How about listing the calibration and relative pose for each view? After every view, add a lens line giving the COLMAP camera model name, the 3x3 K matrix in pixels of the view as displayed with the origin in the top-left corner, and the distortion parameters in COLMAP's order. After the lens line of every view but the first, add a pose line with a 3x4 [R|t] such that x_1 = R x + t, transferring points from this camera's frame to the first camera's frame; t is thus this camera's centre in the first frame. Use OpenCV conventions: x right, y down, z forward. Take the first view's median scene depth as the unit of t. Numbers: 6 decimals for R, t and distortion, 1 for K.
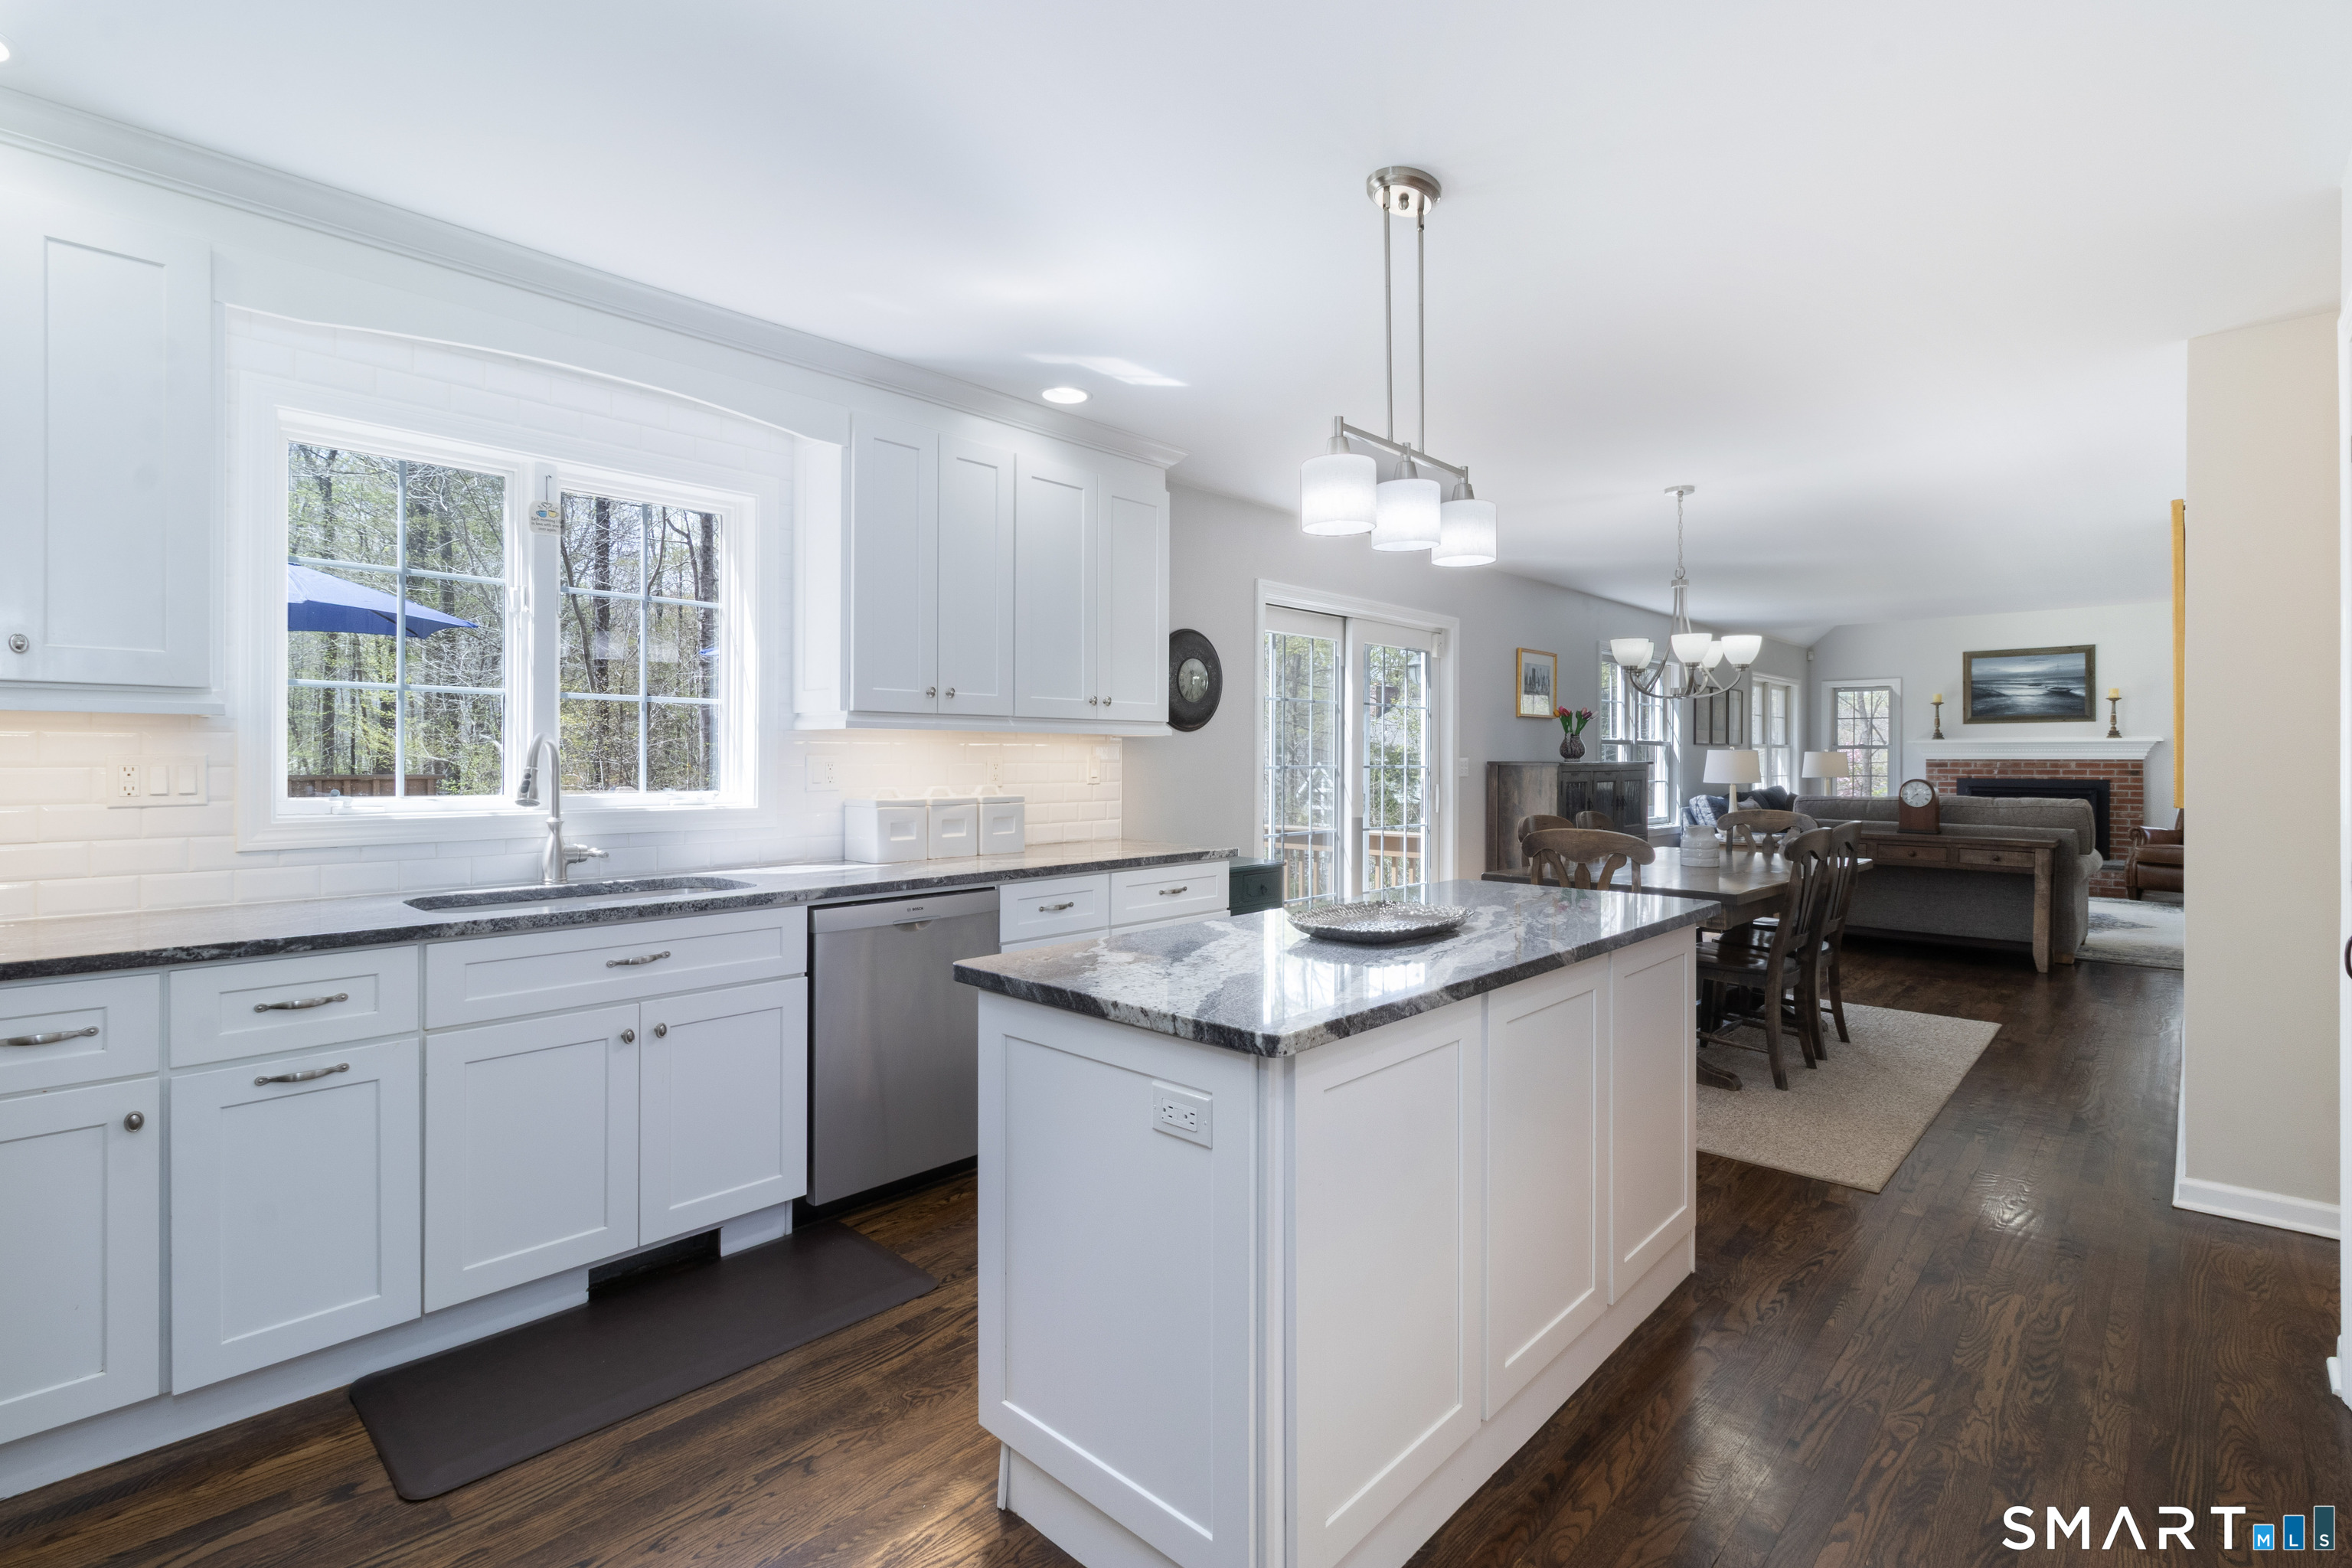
lens RADIAL K [[1093.6, 0, 1161.0], [0, 1093.6, 766.5], [0, 0, 1]] dist [-0.002231, 0.000162]
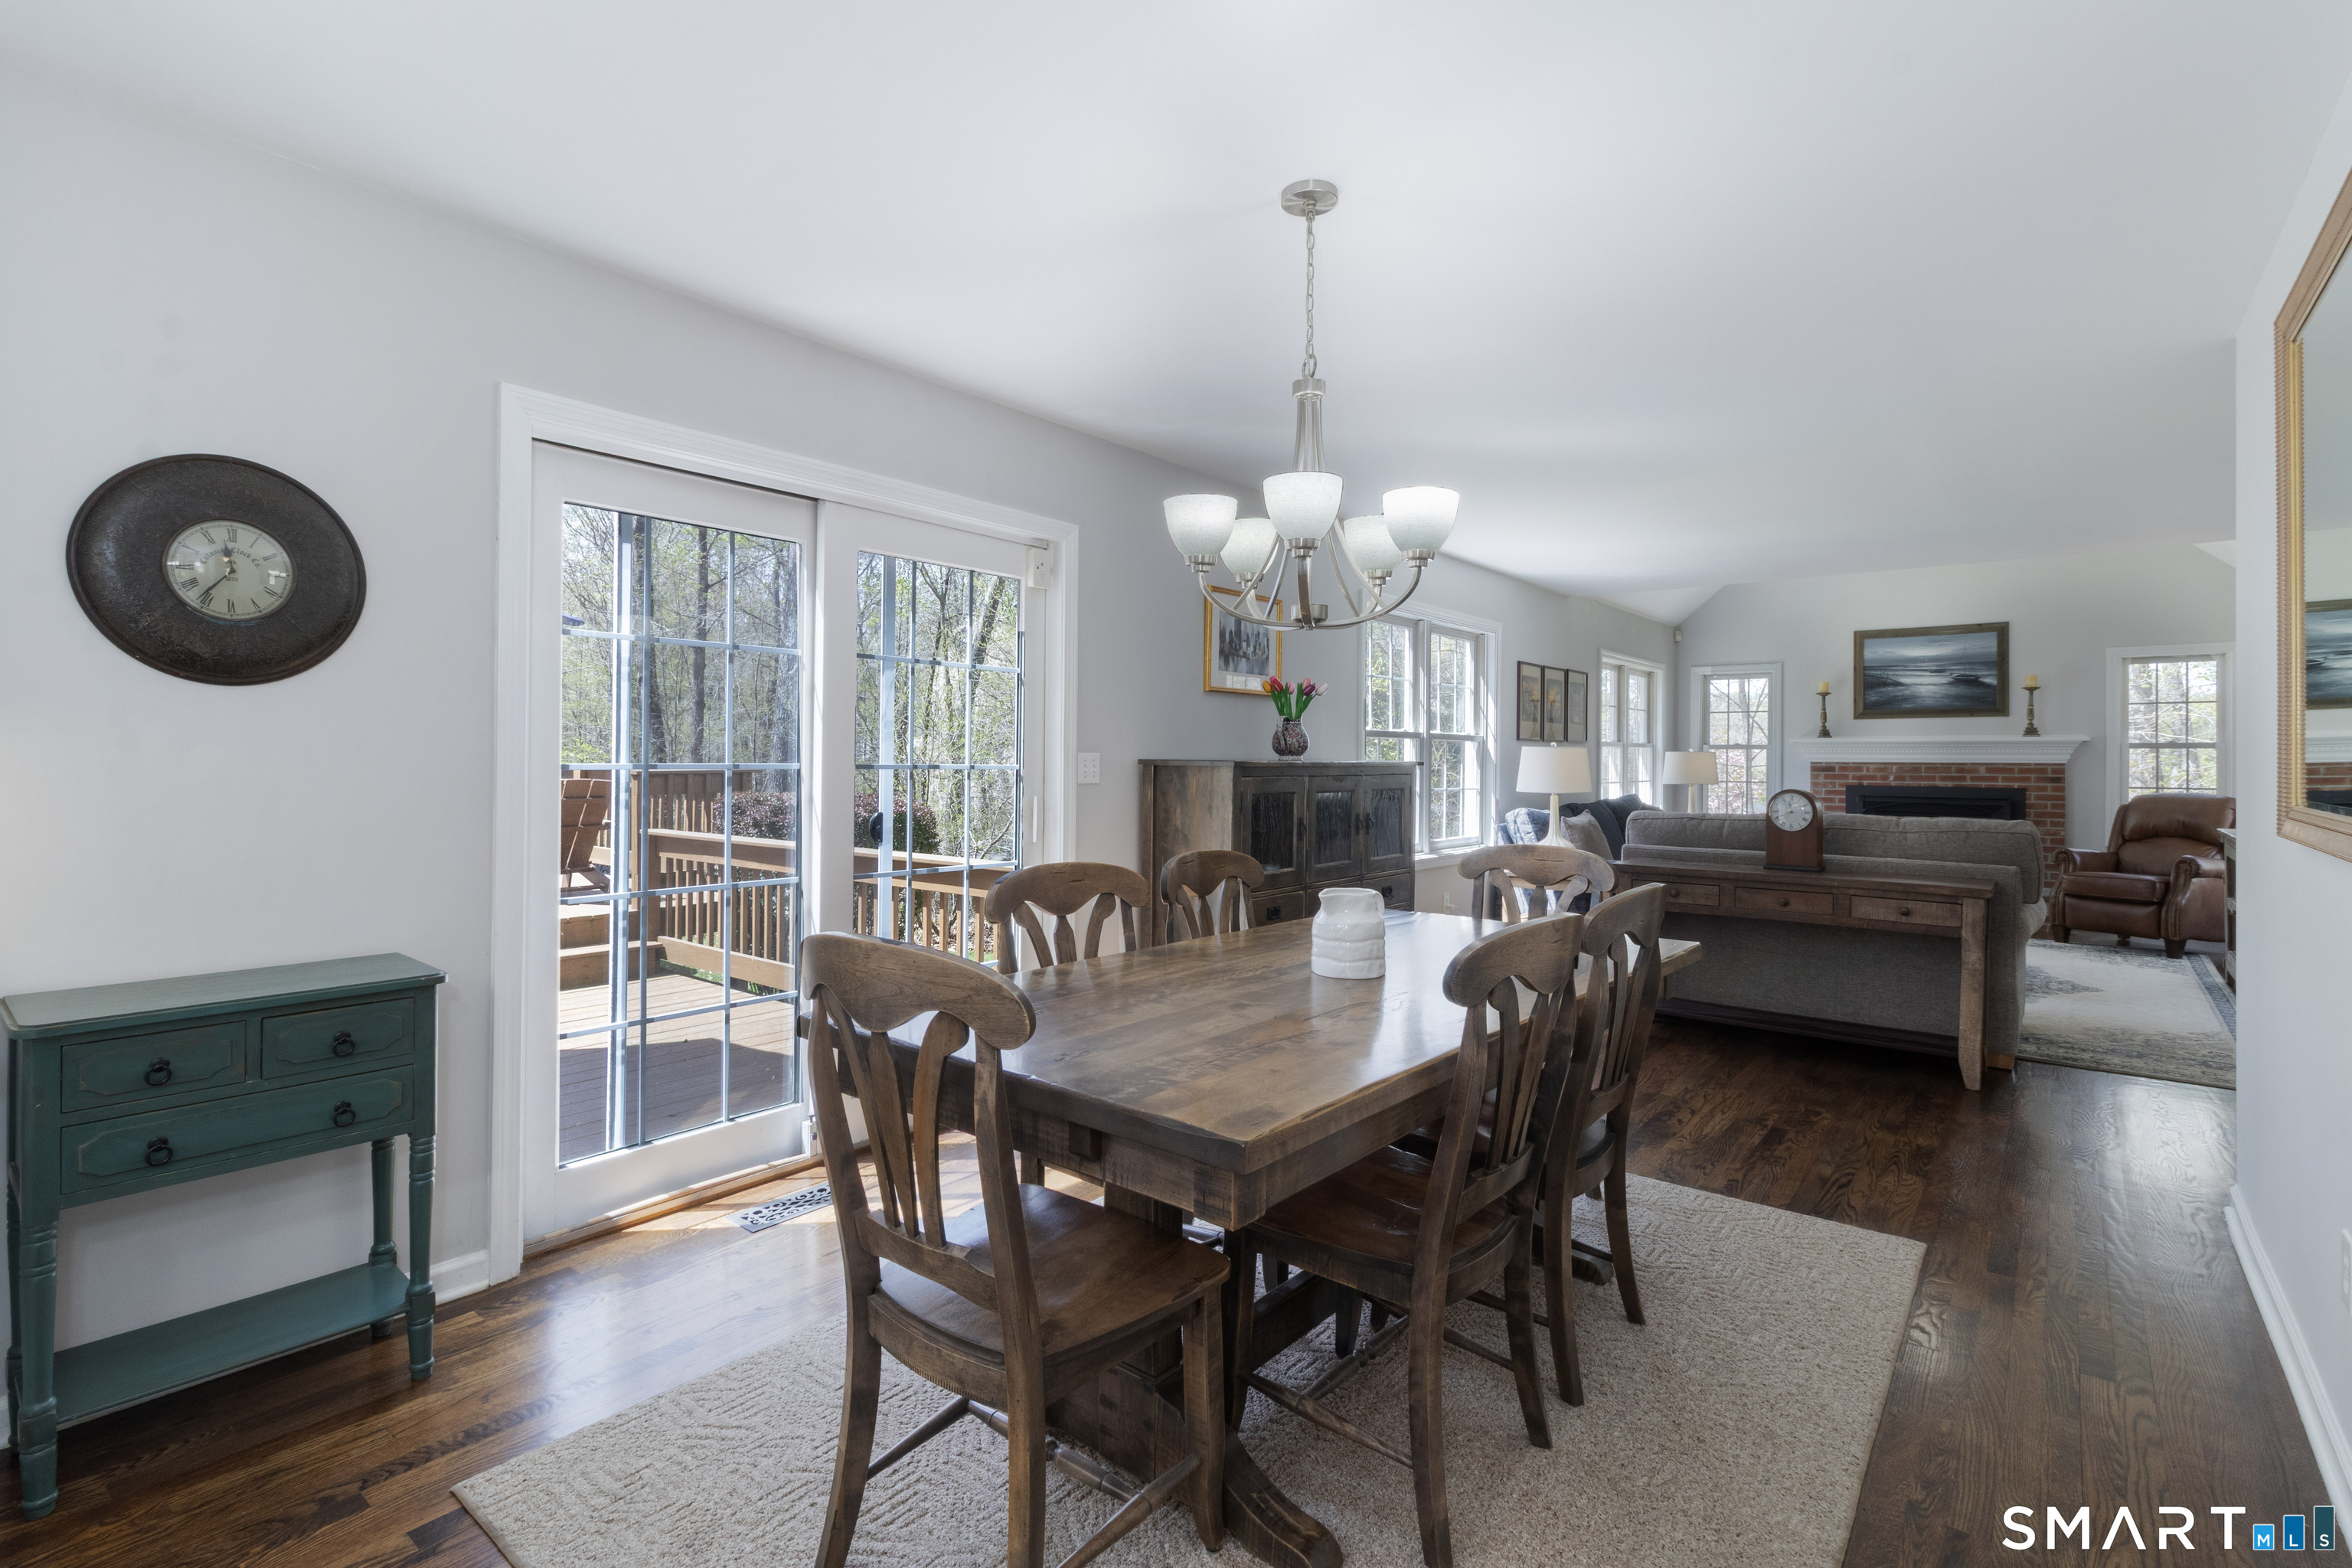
lens RADIAL K [[1093.6, 0, 1171.1], [0, 1093.6, 764.7], [0, 0, 1]] dist [-0.002231, 0.000162]
pose [[0.997036, 0.004939, 0.076784, 0.194993], [-0.004737, 0.999985, -0.002814, 0.000034], [-0.076797, 0.002442, 0.997044, 0.269187]]
